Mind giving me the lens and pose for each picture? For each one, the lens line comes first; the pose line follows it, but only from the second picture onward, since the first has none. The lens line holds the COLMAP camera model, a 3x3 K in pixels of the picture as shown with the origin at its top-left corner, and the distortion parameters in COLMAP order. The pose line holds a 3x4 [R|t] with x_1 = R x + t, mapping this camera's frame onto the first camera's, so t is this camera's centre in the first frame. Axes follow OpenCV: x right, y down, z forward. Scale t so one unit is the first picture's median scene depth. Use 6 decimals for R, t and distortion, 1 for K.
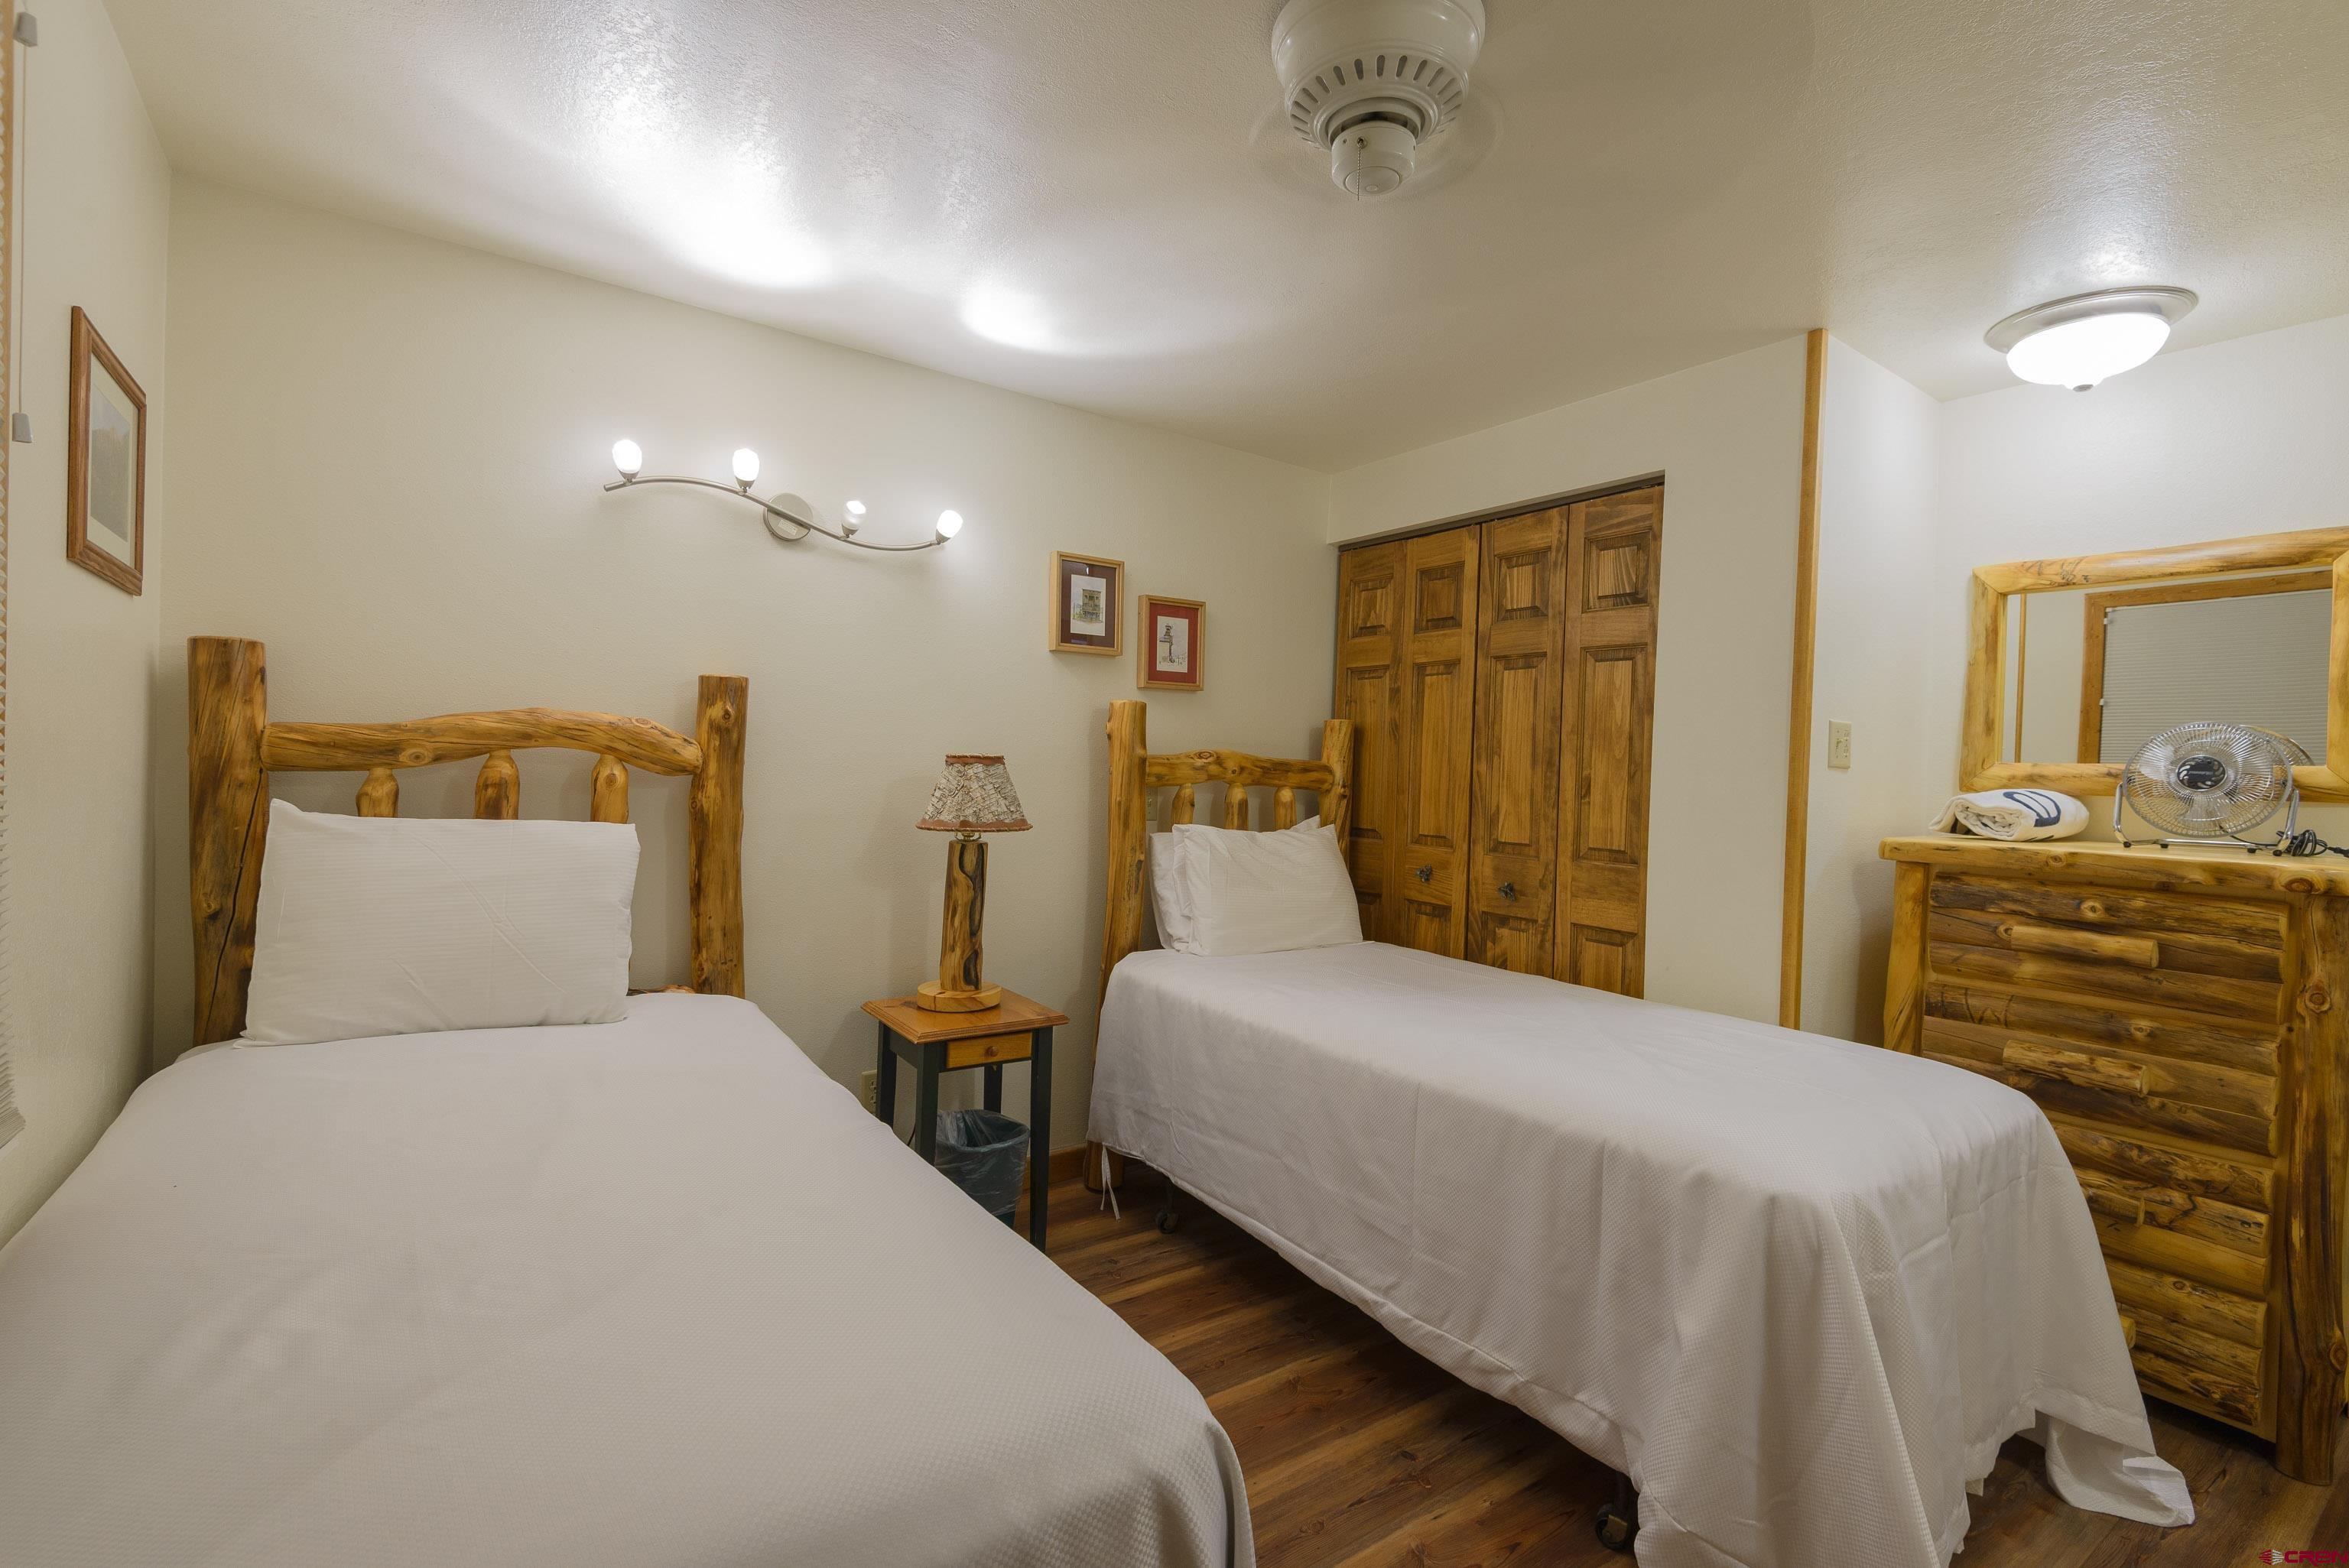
lens RADIAL K [[1072.5, 0, 1180.3], [0, 1072.5, 778.3], [0, 0, 1]] dist [0.059649, -0.039692]
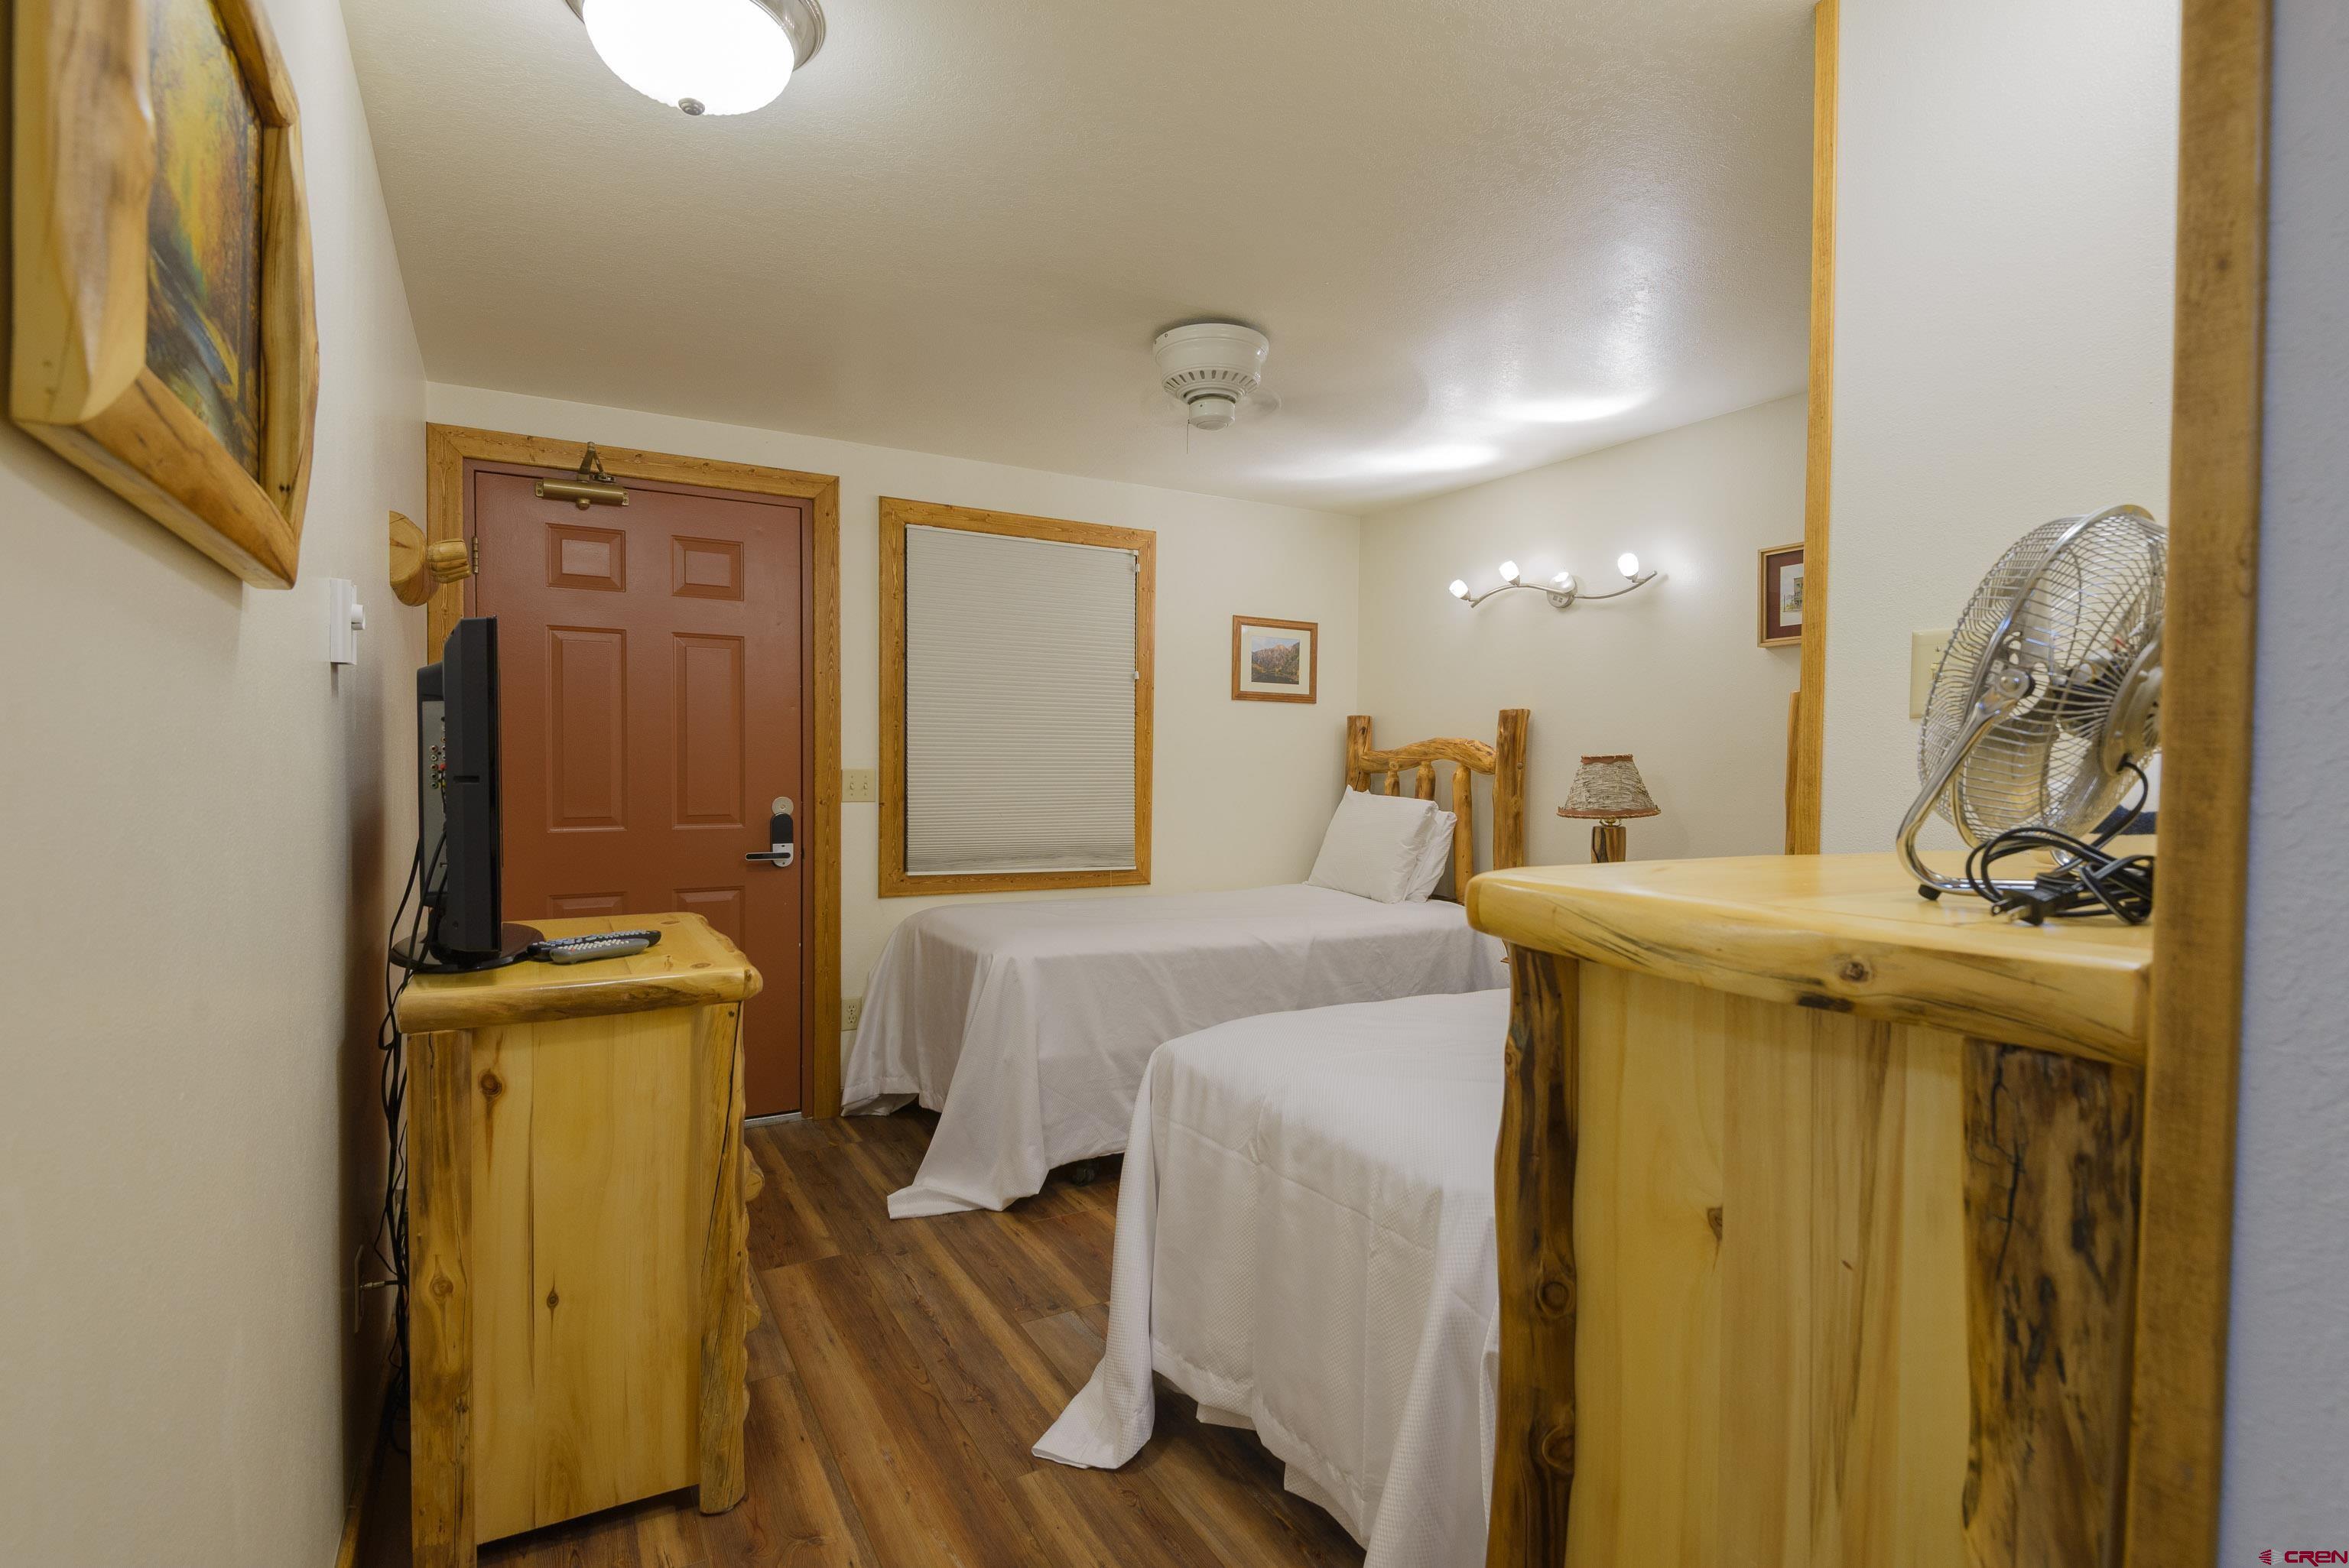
lens RADIAL K [[1160.0, 0, 1174.5], [0, 1160.0, 784.0], [0, 0, 1]] dist [0.000055, -0.000025]
pose [[-0.111755, -0.011715, -0.993667, 1.185524], [-0.017968, 0.999791, -0.009767, 0.034146], [0.993573, 0.016762, -0.111943, 0.666096]]
